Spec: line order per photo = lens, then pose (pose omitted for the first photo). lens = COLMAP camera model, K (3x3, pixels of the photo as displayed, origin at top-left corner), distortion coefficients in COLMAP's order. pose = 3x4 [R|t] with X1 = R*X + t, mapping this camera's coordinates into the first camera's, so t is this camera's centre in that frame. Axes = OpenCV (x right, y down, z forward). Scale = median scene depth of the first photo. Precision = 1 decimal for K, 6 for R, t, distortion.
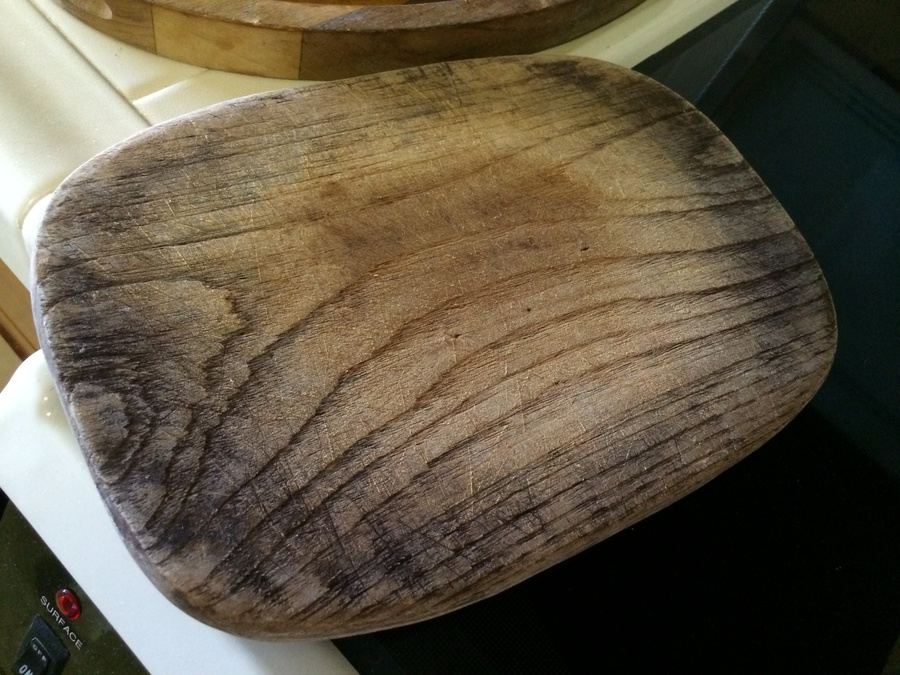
lens RADIAL K [[774.4, 0, 449.1], [0, 774.4, 332.1], [0, 0, 1]] dist [0.082228, -0.115819]
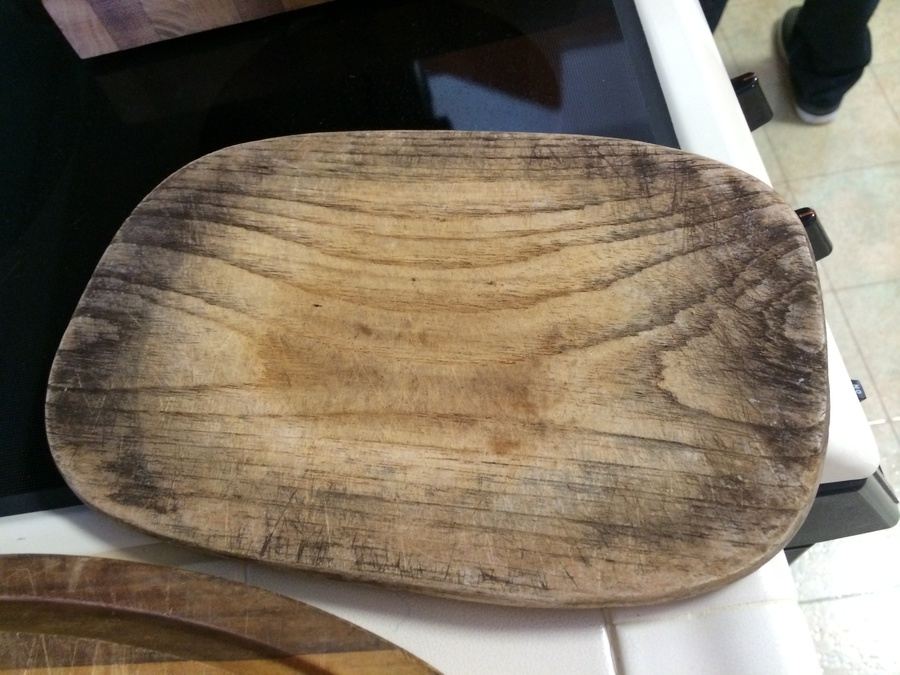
lens RADIAL K [[774.4, 0, 449.1], [0, 774.4, 332.1], [0, 0, 1]] dist [0.082228, -0.115819]
pose [[-0.772649, -0.607470, 0.184374, -0.216028], [0.521353, -0.441471, 0.730270, -0.977815], [-0.362221, 0.660366, 0.657809, 0.346438]]
